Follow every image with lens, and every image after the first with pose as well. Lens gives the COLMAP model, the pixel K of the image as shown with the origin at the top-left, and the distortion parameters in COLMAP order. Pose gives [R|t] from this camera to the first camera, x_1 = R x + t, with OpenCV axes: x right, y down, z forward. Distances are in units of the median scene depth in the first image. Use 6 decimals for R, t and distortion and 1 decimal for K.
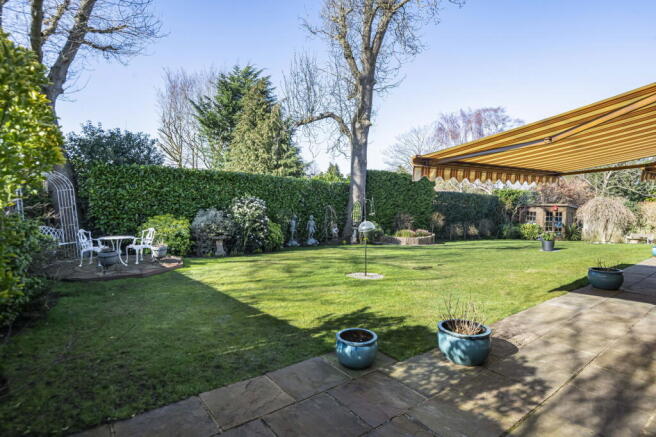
lens RADIAL K [[341.8, 0, 330.2], [0, 341.8, 215.5], [0, 0, 1]] dist [0.001954, -0.001256]
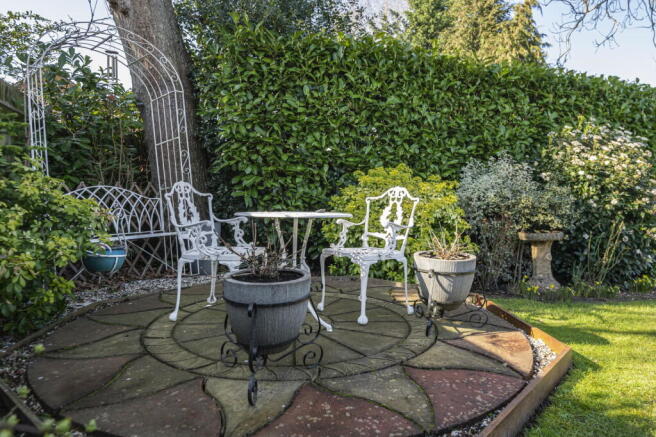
lens RADIAL K [[455.7, 0, 327.0], [0, 455.7, 217.9], [0, 0, 1]] dist [0.006447, 0.000368]
pose [[0.914450, 0.016539, -0.404360, -0.391317], [-0.014569, 0.999862, 0.007949, 0.053904], [0.404436, -0.001378, 0.914565, 0.588986]]
